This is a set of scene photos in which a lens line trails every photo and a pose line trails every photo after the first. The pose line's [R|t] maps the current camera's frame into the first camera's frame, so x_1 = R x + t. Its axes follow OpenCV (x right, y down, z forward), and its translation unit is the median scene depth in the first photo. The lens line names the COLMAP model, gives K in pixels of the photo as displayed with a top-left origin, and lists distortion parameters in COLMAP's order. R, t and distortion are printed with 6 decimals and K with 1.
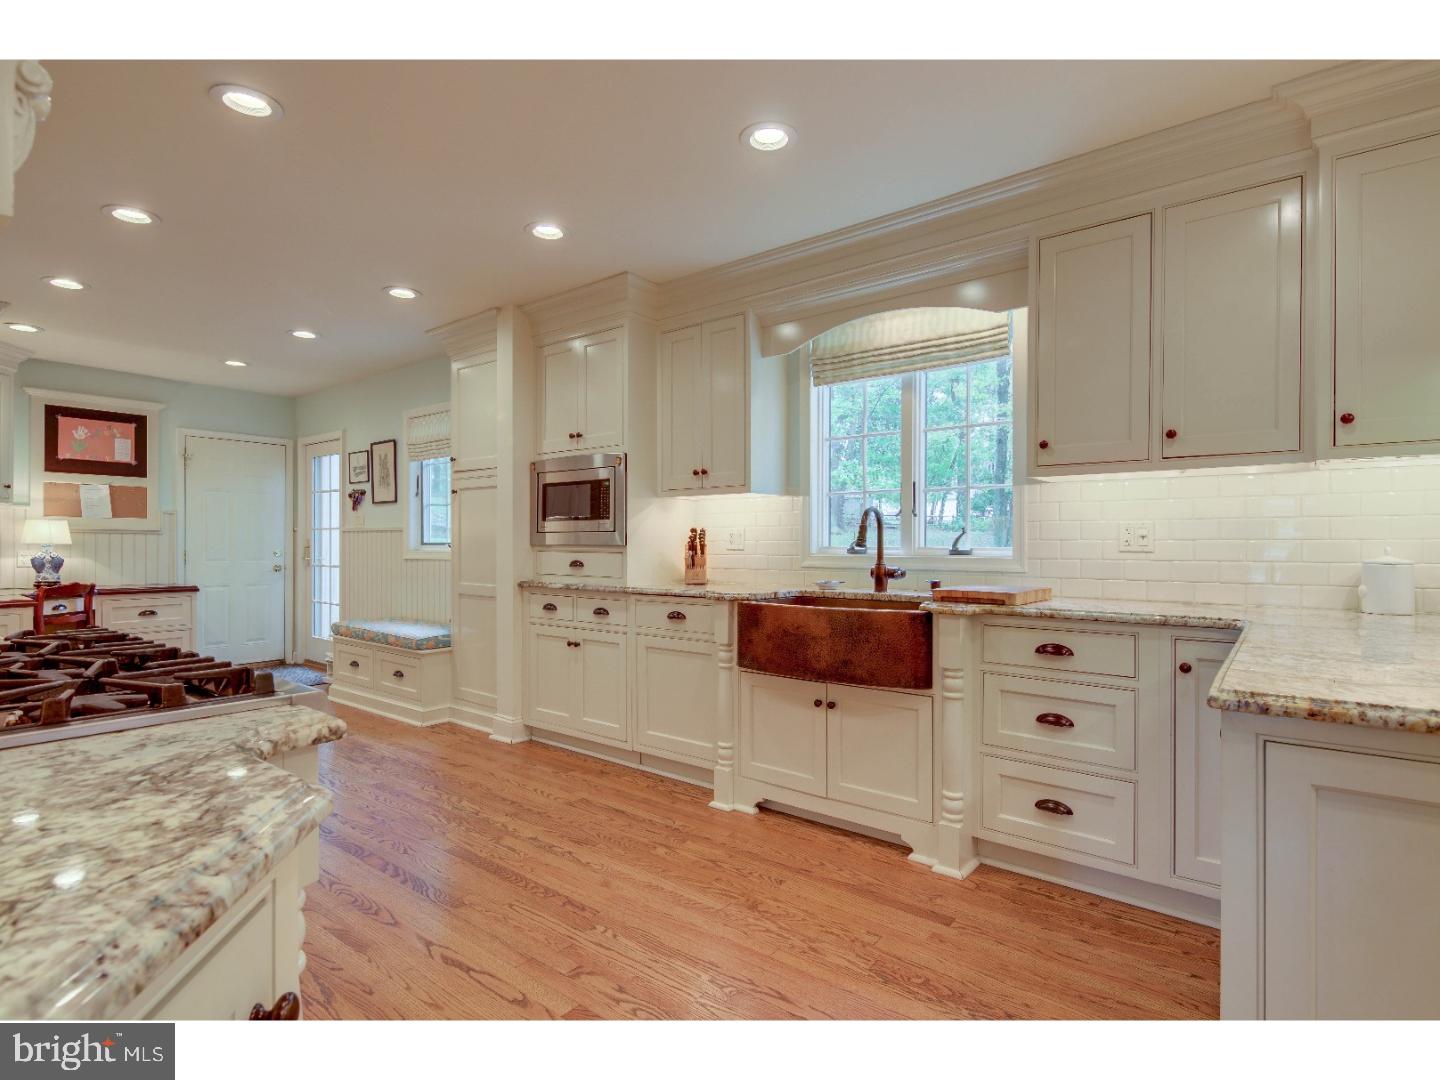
lens RADIAL K [[722.9, 0, 720.5], [0, 722.9, 546.0], [0, 0, 1]] dist [0.006829, -0.002731]
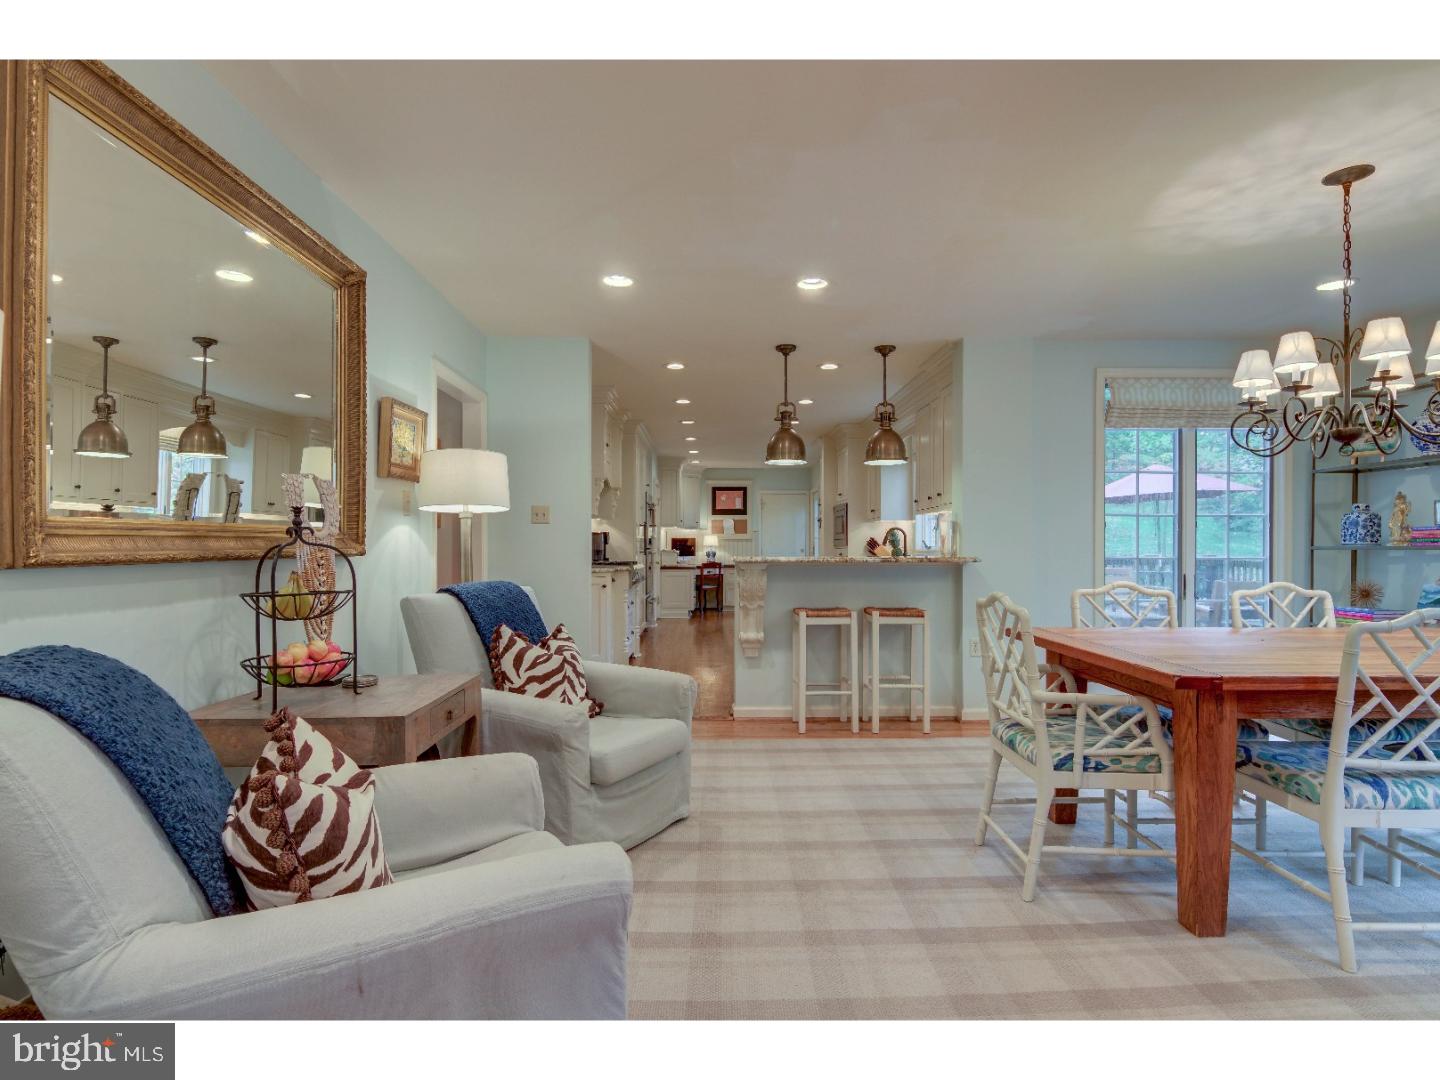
lens RADIAL K [[722.9, 0, 720.1], [0, 722.9, 541.1], [0, 0, 1]] dist [0.006829, -0.002731]
pose [[0.632852, -0.007352, -0.774238, 1.179586], [-0.000629, 0.999950, -0.010010, 0.006815], [0.774272, 0.006822, 0.632816, -0.607200]]
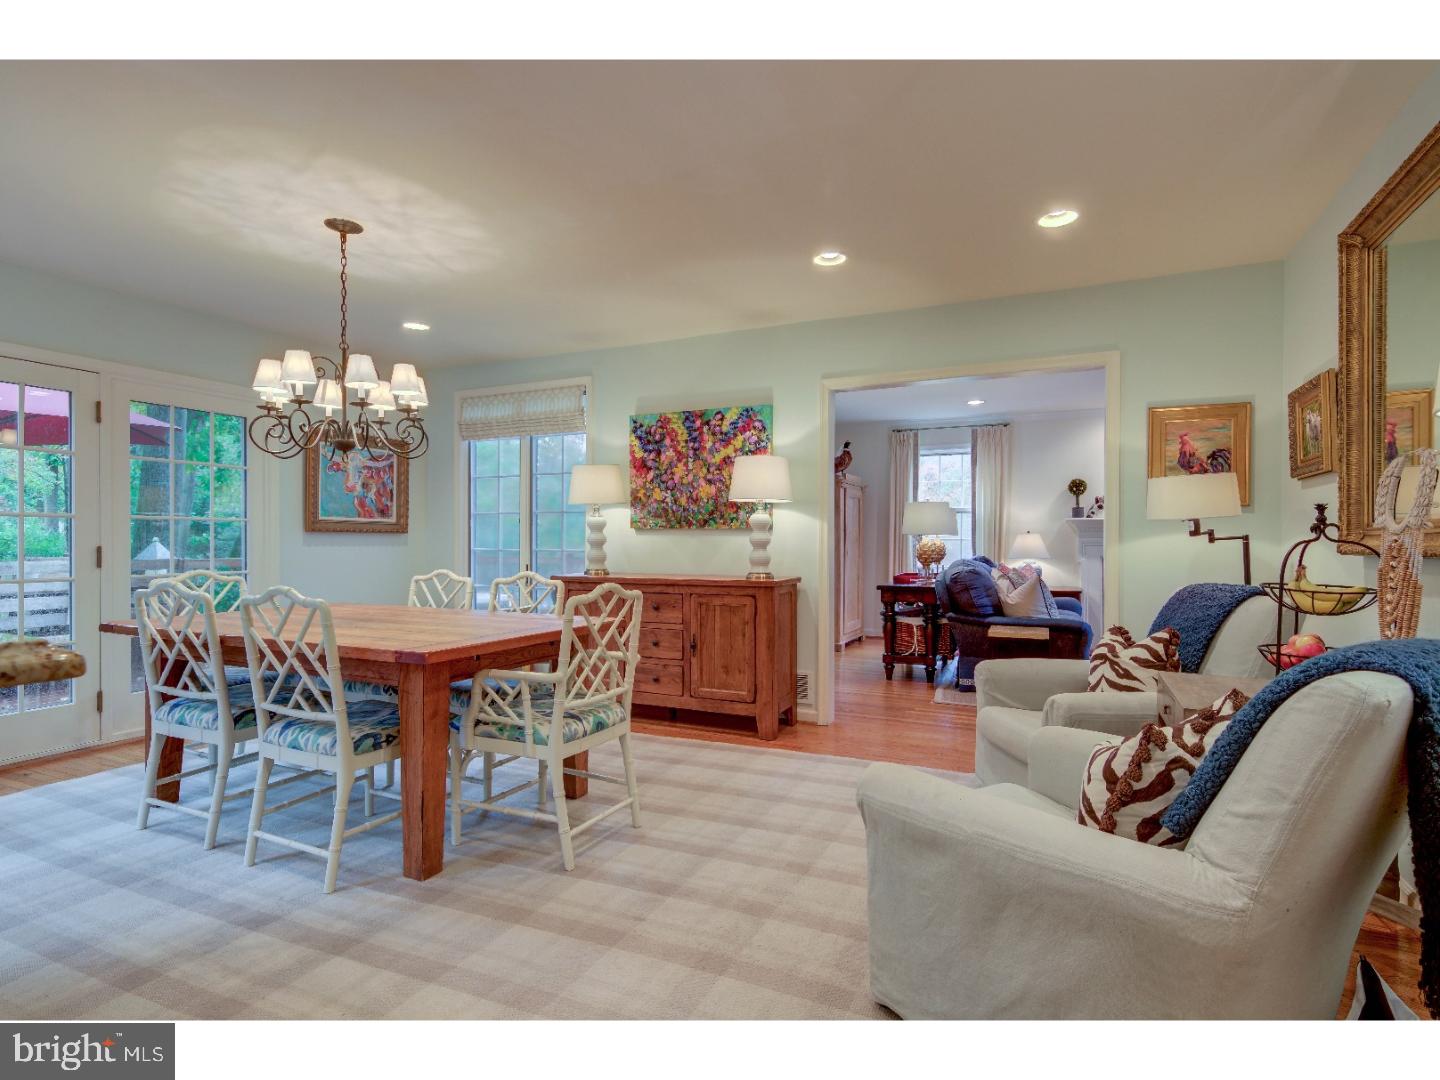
lens RADIAL K [[722.9, 0, 720.1], [0, 722.9, 541.5], [0, 0, 1]] dist [0.006829, -0.002731]
pose [[-0.222366, -0.007343, 0.974936, 0.226487], [-0.001178, 0.999973, 0.007263, 0.002255], [-0.974962, 0.000466, -0.222369, -0.003929]]
